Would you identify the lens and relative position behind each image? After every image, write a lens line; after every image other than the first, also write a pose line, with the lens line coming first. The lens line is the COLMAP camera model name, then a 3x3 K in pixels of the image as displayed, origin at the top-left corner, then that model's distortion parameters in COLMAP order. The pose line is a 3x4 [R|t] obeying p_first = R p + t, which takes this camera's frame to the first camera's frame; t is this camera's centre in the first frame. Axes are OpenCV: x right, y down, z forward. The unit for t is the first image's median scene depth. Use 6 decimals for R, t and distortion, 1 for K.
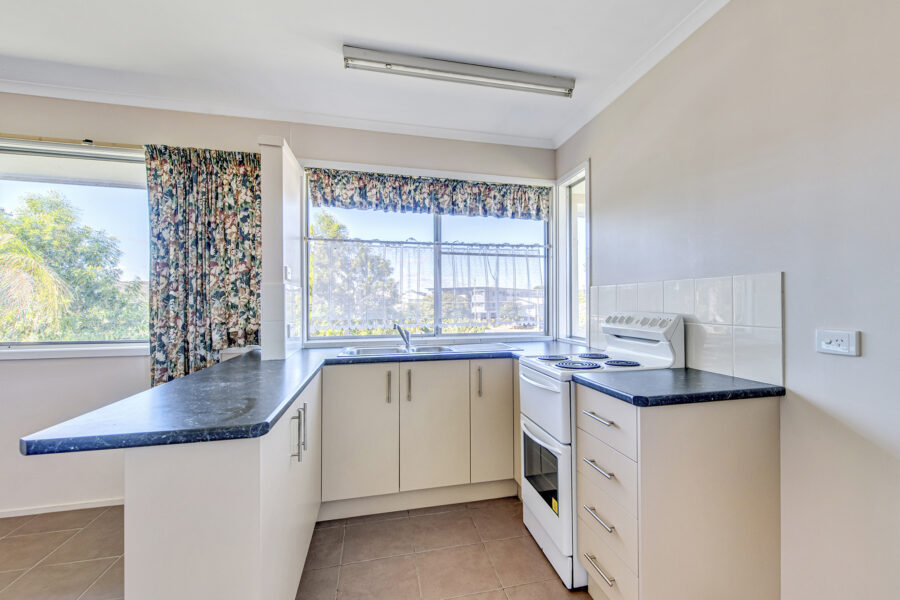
lens RADIAL K [[404.0, 0, 479.5], [0, 404.0, 302.1], [0, 0, 1]] dist [0.003071, -0.000384]
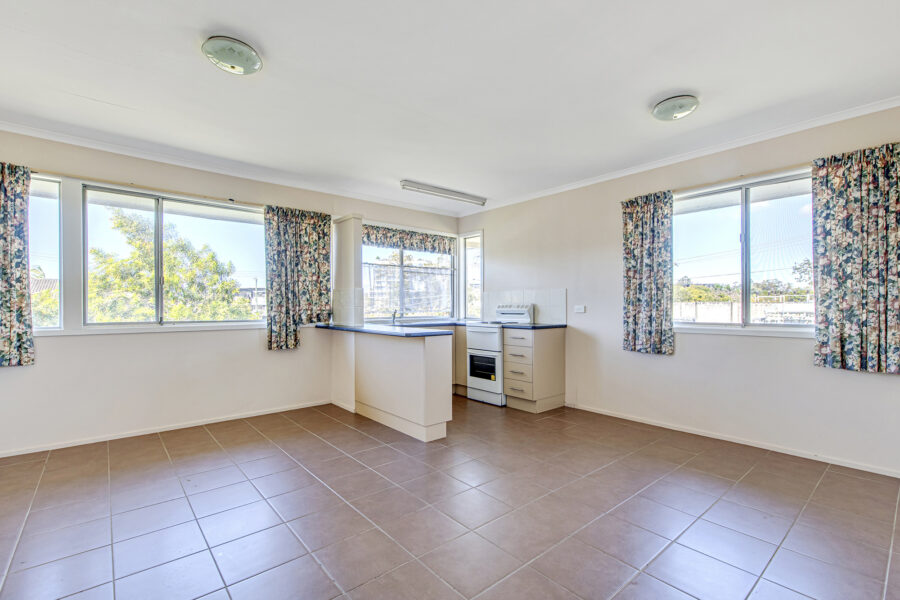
lens RADIAL K [[410.8, 0, 450.1], [0, 410.8, 302.9], [0, 0, 1]] dist [0.000199, 0.000284]
pose [[0.899942, 0.004419, 0.435987, -0.741015], [-0.002388, 0.999984, -0.005207, 0.027932], [-0.436003, 0.003645, 0.899938, -0.758972]]
